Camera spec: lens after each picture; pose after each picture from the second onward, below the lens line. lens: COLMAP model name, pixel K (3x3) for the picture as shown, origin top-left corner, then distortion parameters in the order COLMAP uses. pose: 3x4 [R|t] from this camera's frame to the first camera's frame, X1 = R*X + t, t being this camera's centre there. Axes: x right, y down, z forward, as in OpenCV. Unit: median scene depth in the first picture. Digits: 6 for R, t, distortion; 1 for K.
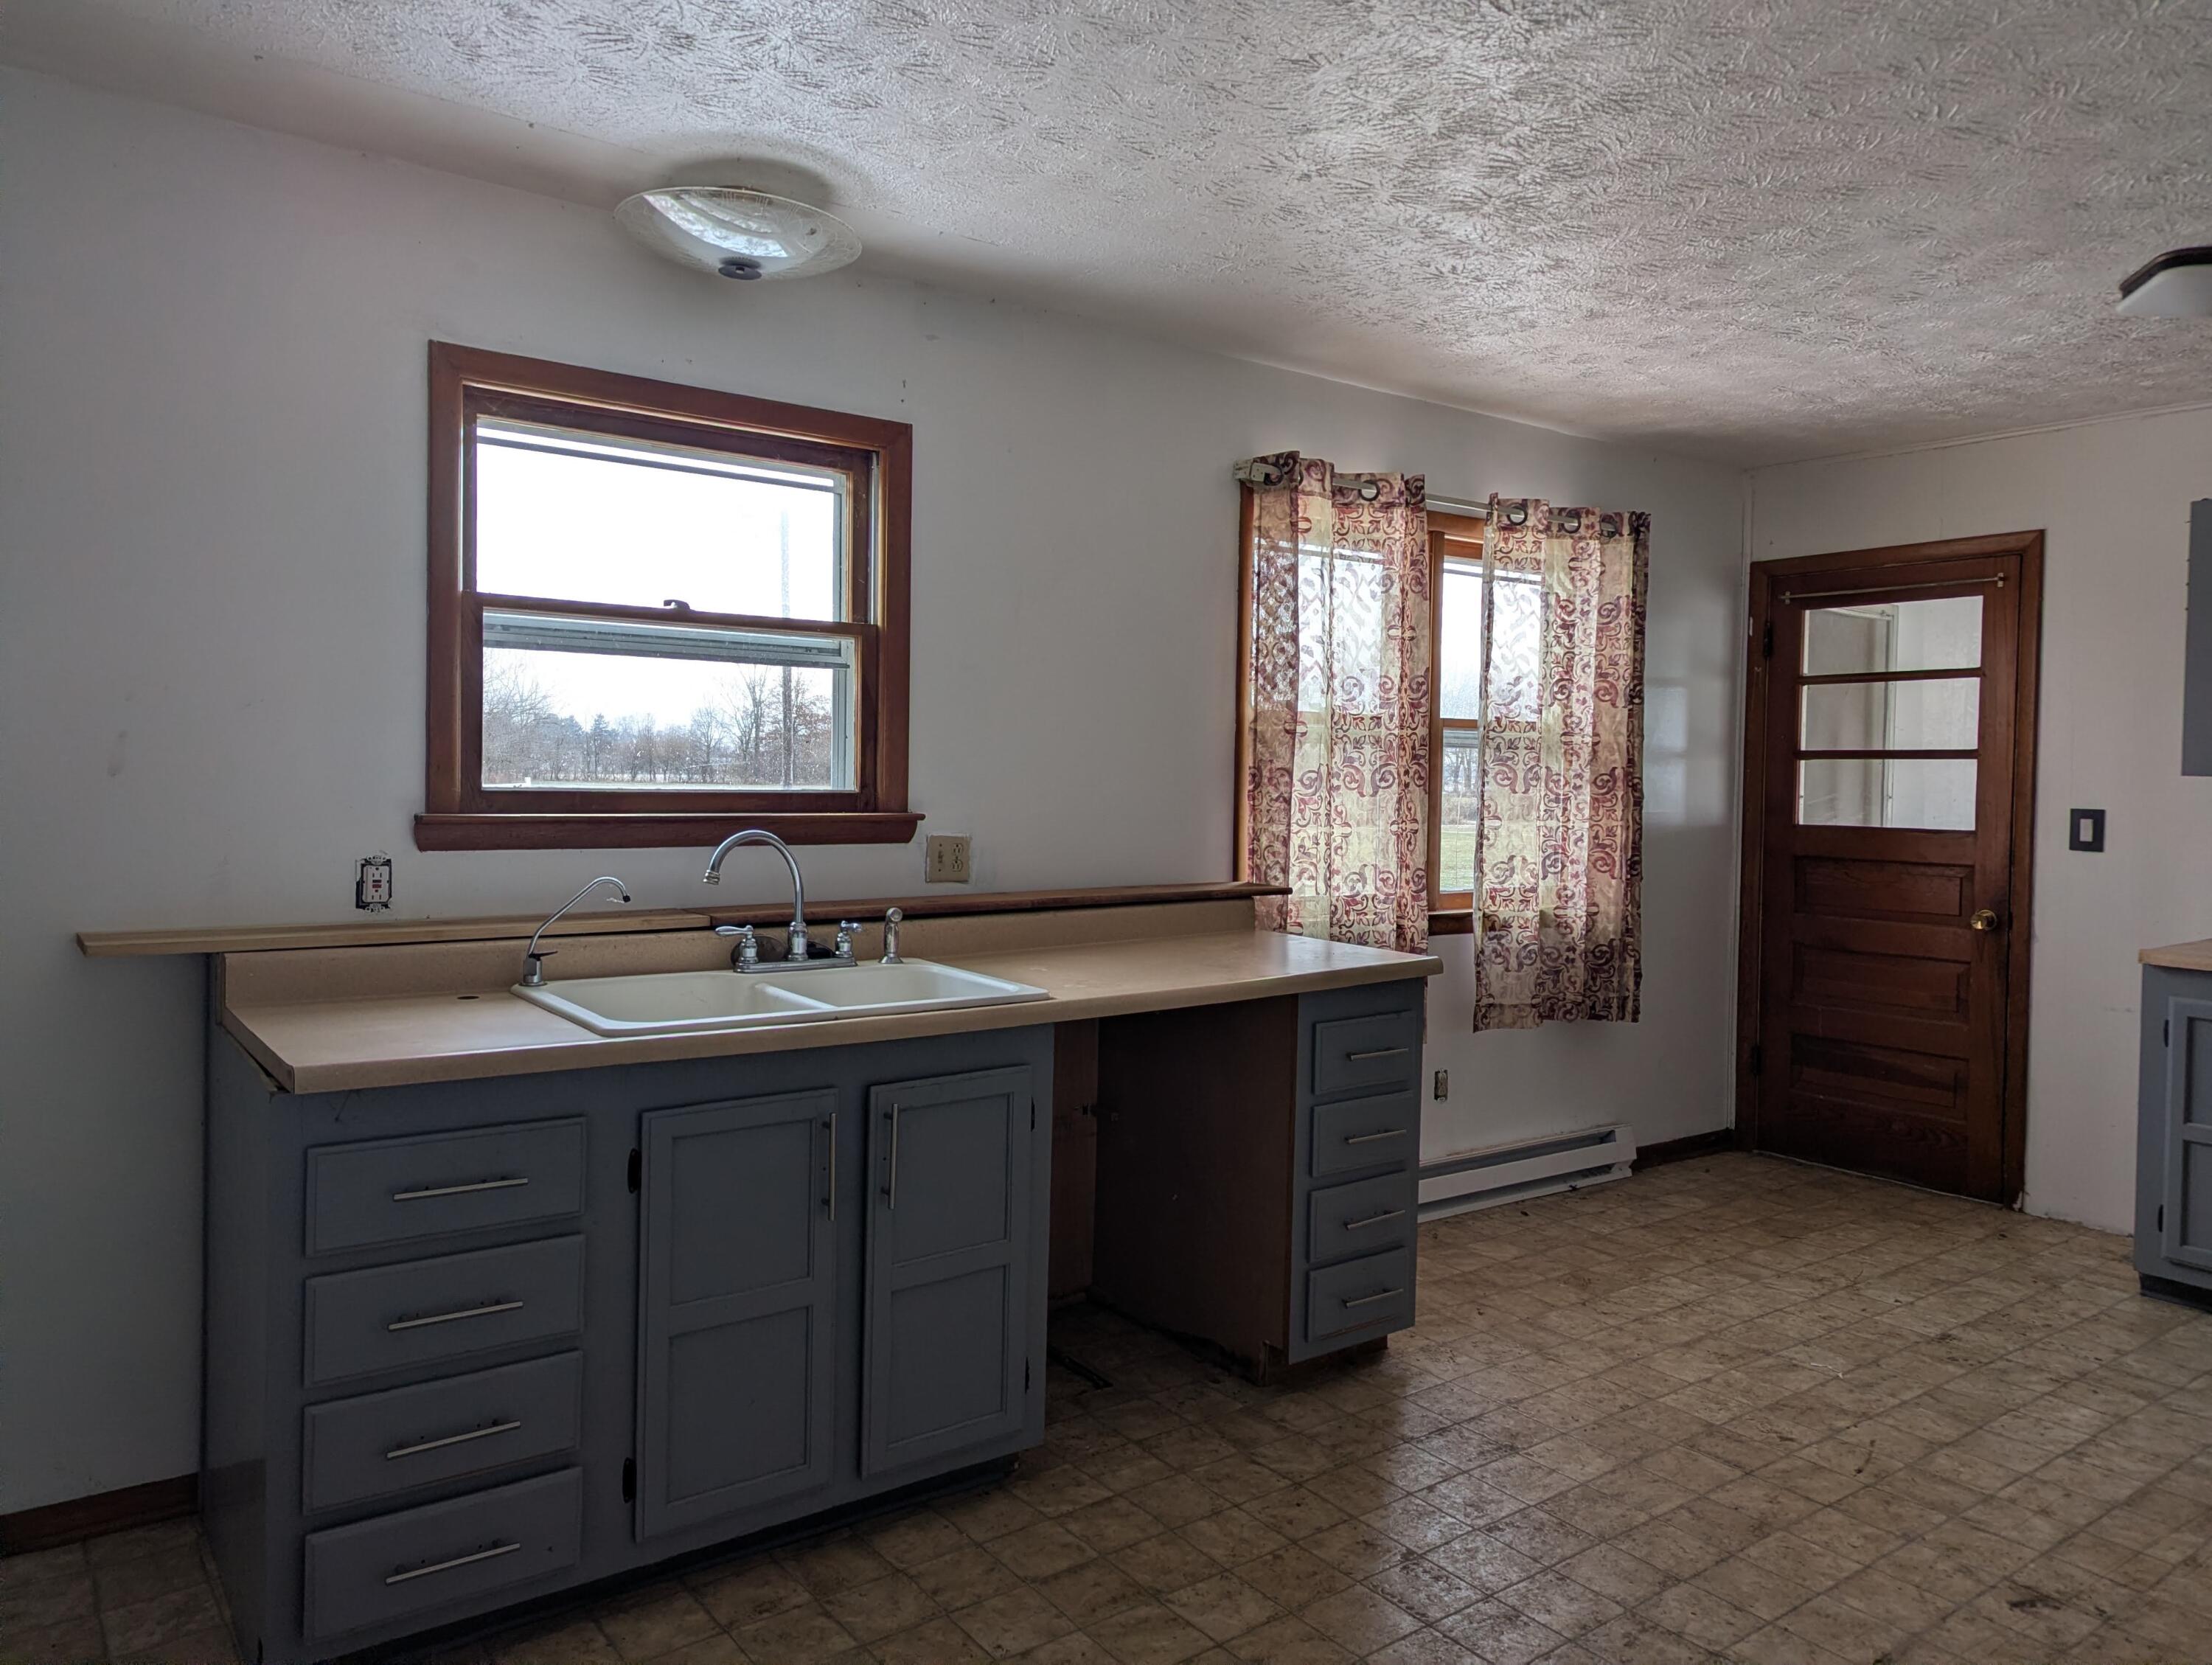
lens RADIAL K [[1539.6, 0, 1106.0], [0, 1539.6, 823.9], [0, 0, 1]] dist [0.067293, -0.052632]
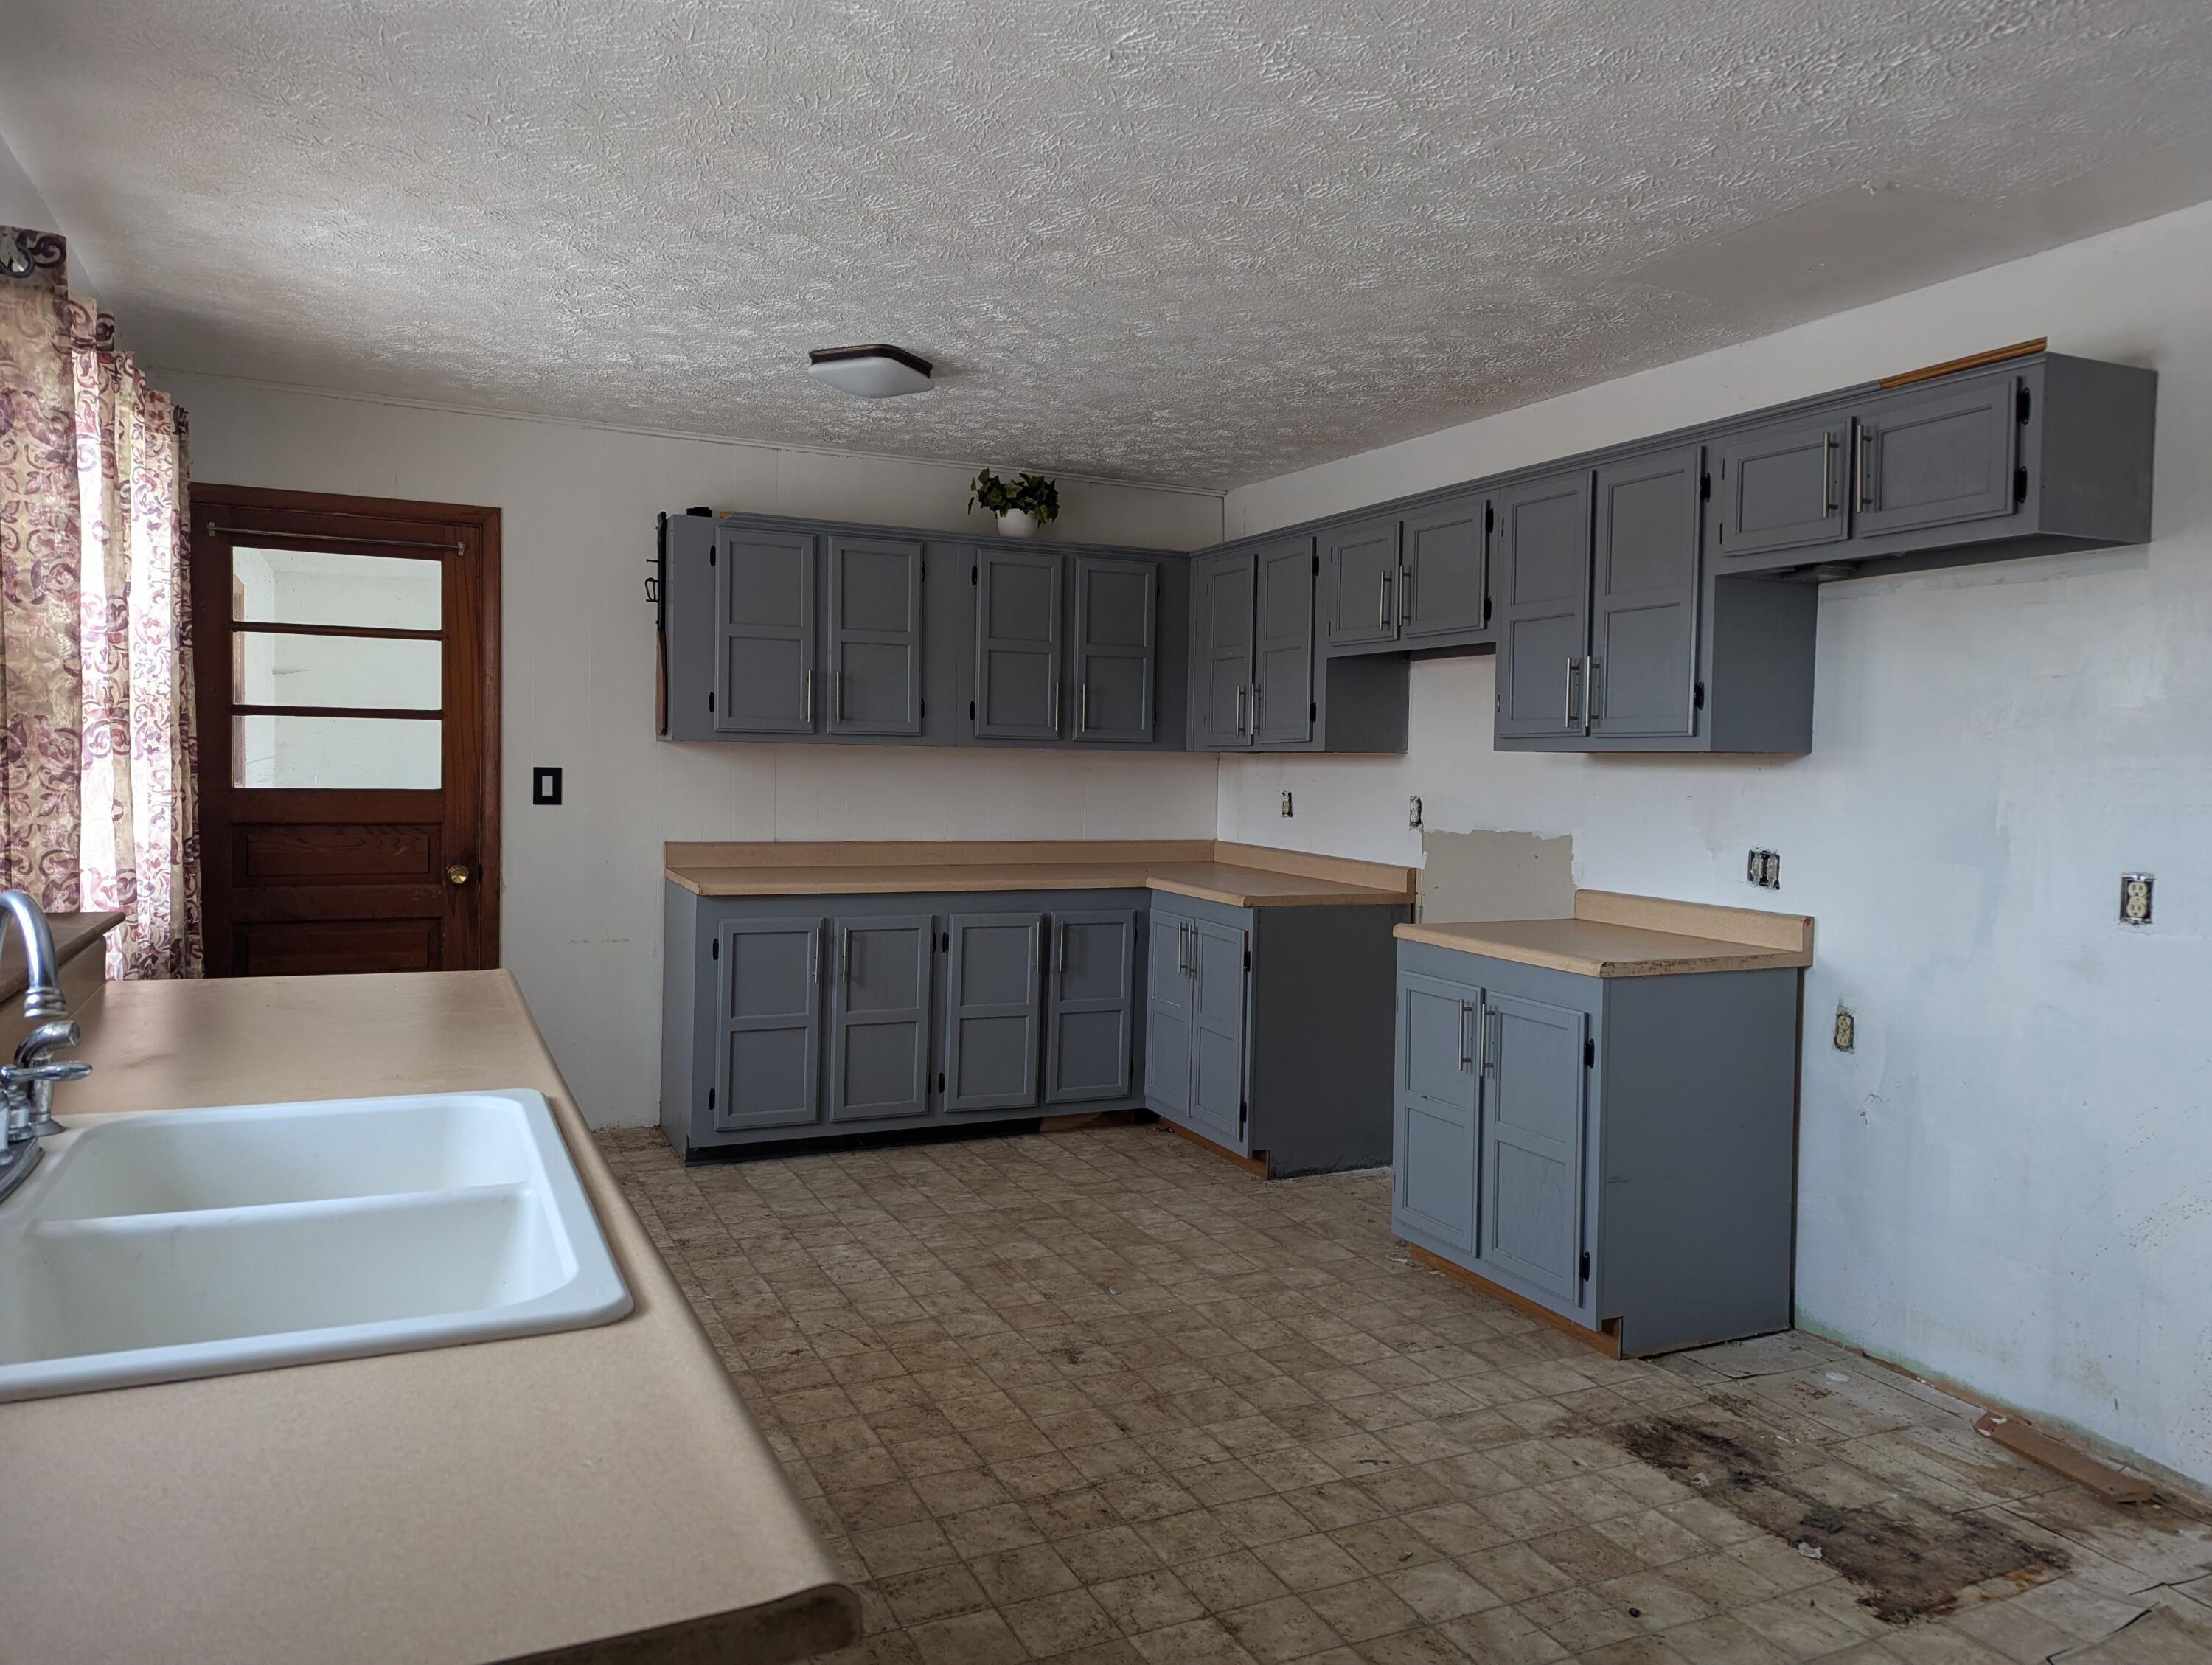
lens RADIAL K [[1539.6, 0, 1116.3], [0, 1539.6, 822.8], [0, 0, 1]] dist [0.067293, -0.052632]
pose [[0.195825, -0.053845, 0.979160, -0.551542], [0.014234, 0.998542, 0.052064, -0.031107], [-0.980536, 0.003742, 0.196306, 0.545595]]
